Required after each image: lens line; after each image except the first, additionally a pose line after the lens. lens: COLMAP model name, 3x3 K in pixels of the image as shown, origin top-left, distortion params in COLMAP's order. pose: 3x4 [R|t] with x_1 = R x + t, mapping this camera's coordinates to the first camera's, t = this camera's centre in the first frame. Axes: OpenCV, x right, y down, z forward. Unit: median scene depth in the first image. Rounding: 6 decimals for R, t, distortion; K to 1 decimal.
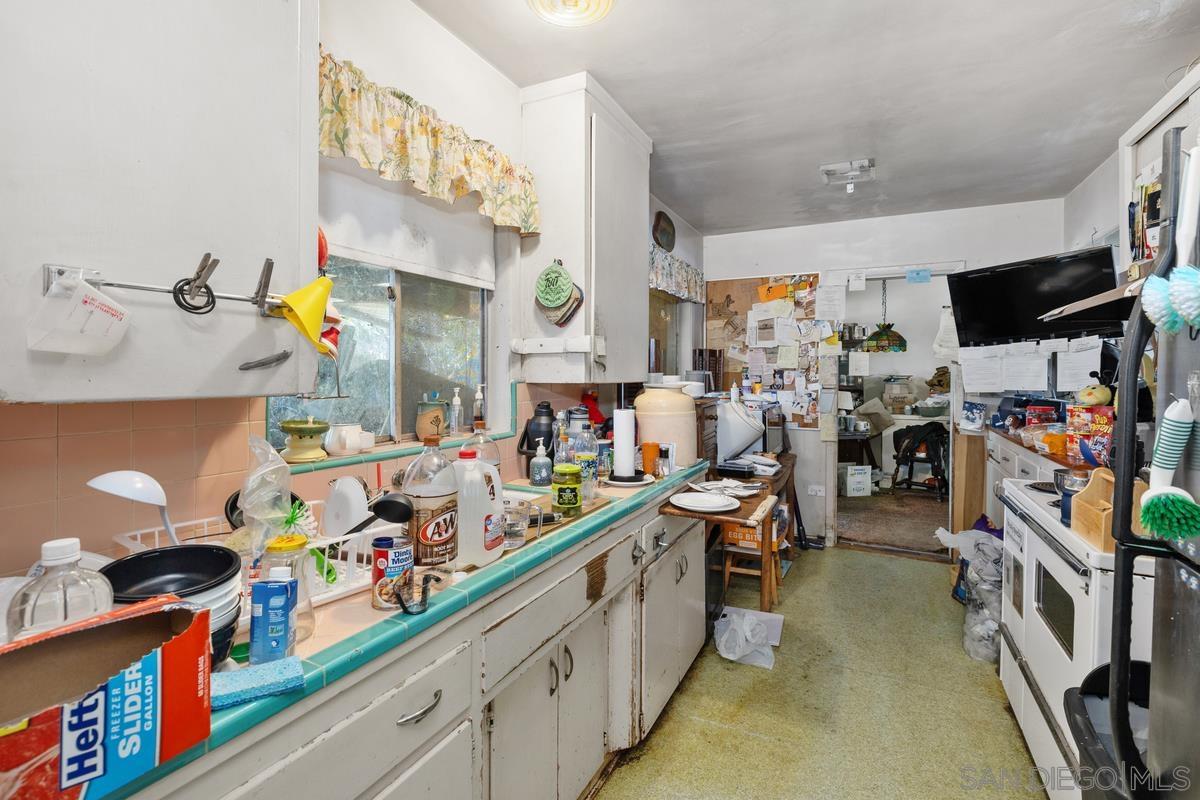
lens RADIAL K [[549.0, 0, 607.6], [0, 549.0, 367.5], [0, 0, 1]] dist [-0.001632, -0.000158]
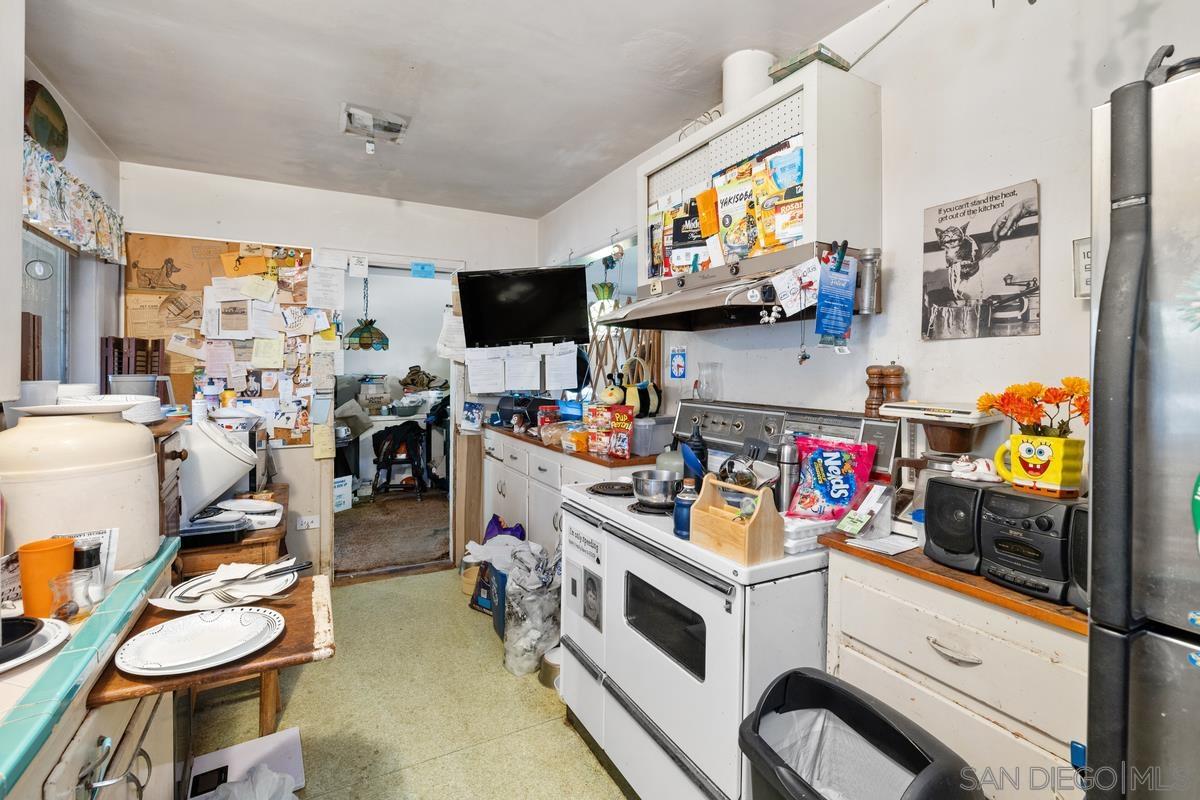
lens RADIAL K [[549.0, 0, 607.6], [0, 549.0, 367.5], [0, 0, 1]] dist [-0.001632, -0.000158]
pose [[0.587737, 0.002055, 0.809050, -0.007292], [-0.005902, 0.999981, 0.001748, -0.003981], [-0.809031, -0.005802, 0.587737, 0.187608]]
